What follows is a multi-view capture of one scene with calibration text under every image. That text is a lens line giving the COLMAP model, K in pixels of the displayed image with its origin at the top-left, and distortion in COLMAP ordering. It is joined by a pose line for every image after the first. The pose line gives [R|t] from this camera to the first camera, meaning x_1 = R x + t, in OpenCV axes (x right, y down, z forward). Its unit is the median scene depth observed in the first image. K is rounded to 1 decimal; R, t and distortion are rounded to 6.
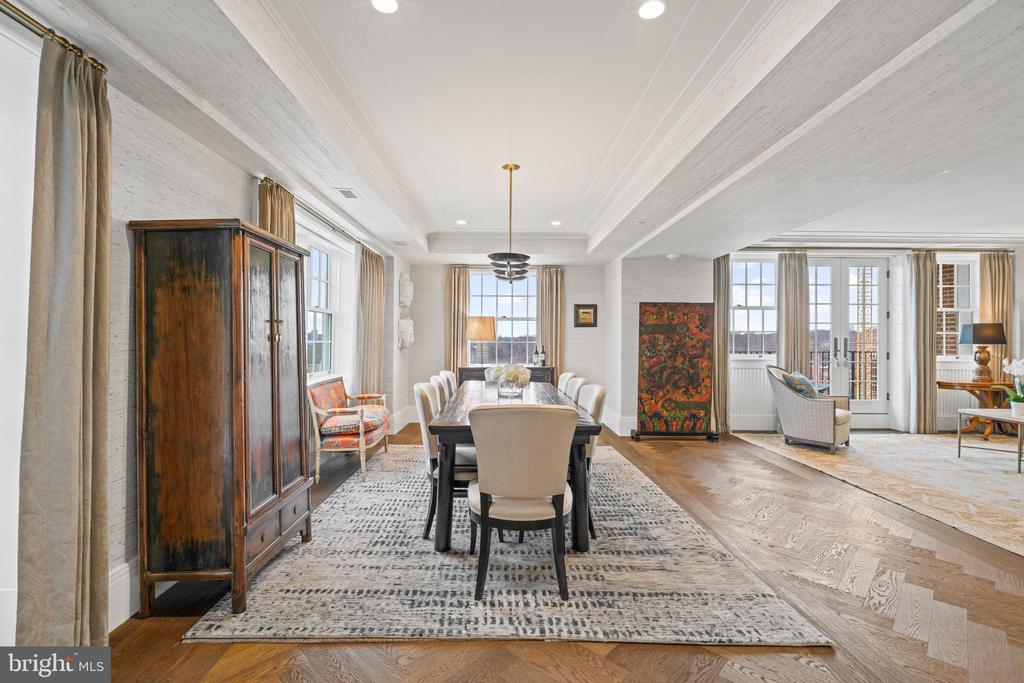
lens RADIAL K [[464.4, 0, 504.7], [0, 464.4, 340.6], [0, 0, 1]] dist [-0.009115, 0.004185]
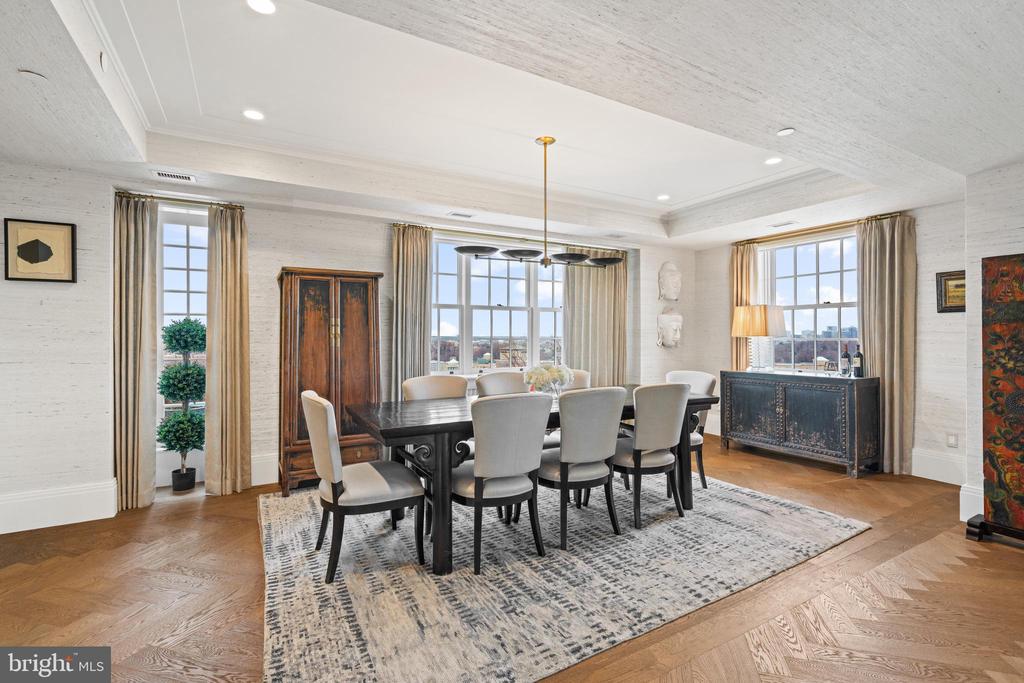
lens RADIAL K [[464.4, 0, 507.8], [0, 464.4, 336.8], [0, 0, 1]] dist [-0.009115, 0.004185]
pose [[0.482473, -0.004401, -0.875900, 0.481555], [0.000674, 0.999989, -0.004653, 0.002849], [0.875911, 0.001654, 0.482470, 0.327683]]
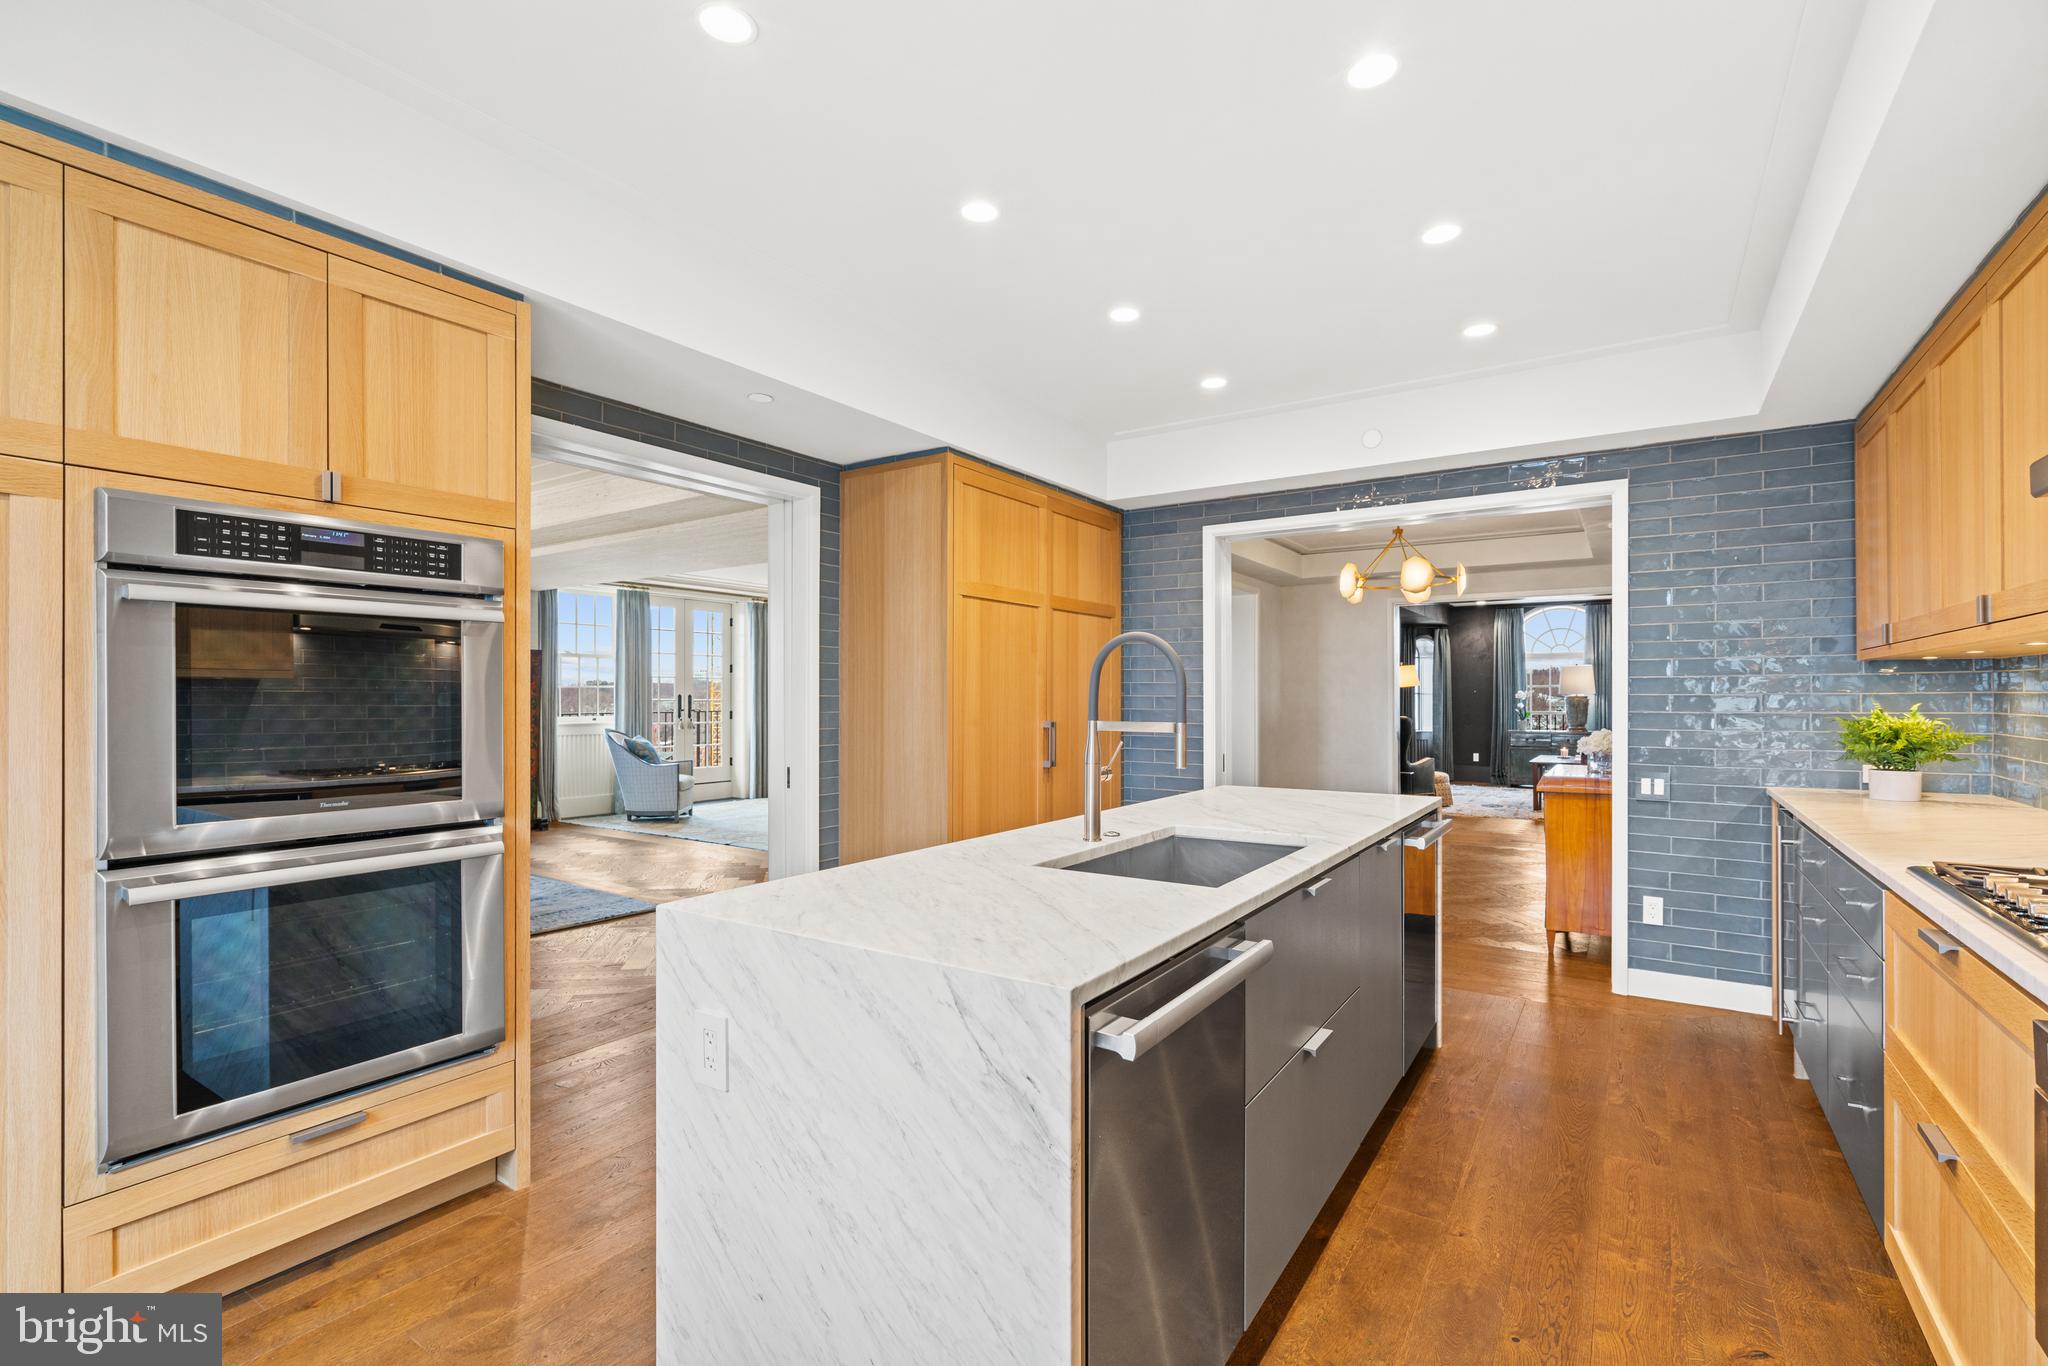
lens RADIAL K [[928.8, 0, 1014.1], [0, 928.8, 689.6], [0, 0, 1]] dist [-0.009115, 0.004185]
pose [[0.570691, 0.002158, 0.821162, -0.346578], [0.000889, 0.999994, -0.003246, -0.010070], [-0.821165, 0.002582, 0.570686, -0.496209]]
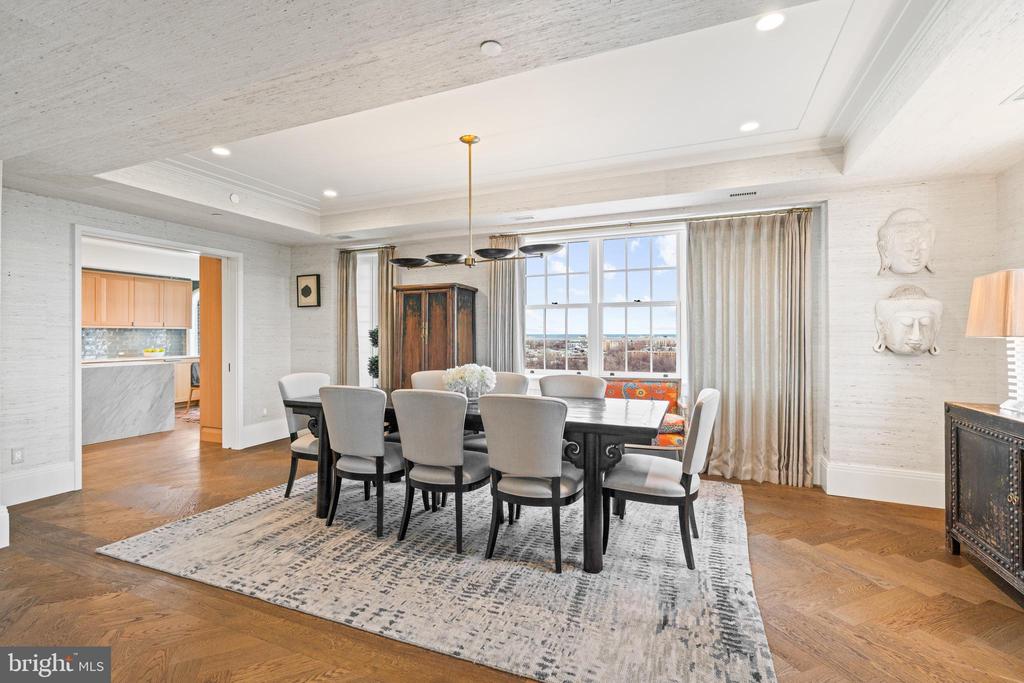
lens RADIAL K [[464.4, 0, 509.1], [0, 464.4, 336.6], [0, 0, 1]] dist [-0.009115, 0.004185]
pose [[-0.395838, -0.002419, -0.918317, 0.503720], [-0.003617, 0.999993, -0.001075, -0.000079], [0.918313, 0.002896, -0.395843, 0.905792]]
